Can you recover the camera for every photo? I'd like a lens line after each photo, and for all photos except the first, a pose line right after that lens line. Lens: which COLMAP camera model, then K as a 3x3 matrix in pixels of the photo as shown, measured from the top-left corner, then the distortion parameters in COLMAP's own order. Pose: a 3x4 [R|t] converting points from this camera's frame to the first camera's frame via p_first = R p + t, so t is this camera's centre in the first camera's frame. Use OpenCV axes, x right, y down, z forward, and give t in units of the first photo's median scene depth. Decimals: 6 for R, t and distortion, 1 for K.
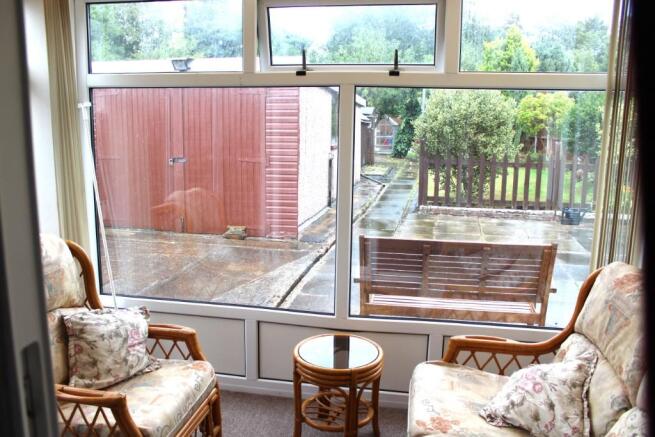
lens RADIAL K [[546.4, 0, 327.5], [0, 546.4, 218.5], [0, 0, 1]] dist [-0.159700, 0.154057]
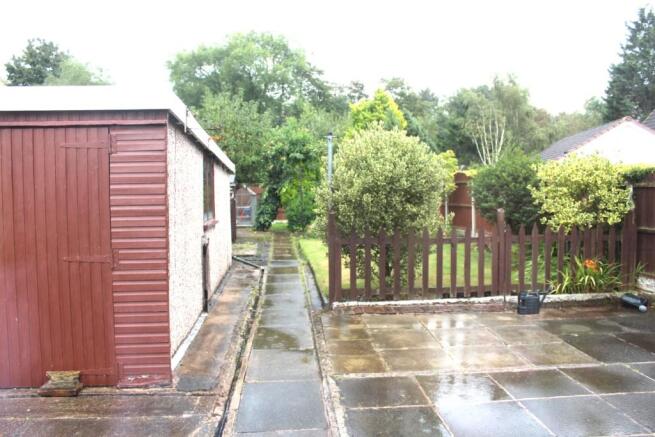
lens RADIAL K [[546.4, 0, 327.5], [0, 546.4, 218.5], [0, 0, 1]] dist [-0.159700, 0.154057]
pose [[0.959542, -0.033788, 0.279530, -0.038921], [0.068718, 0.990855, -0.116118, -0.052876], [-0.273050, 0.130629, 0.953090, 0.297828]]
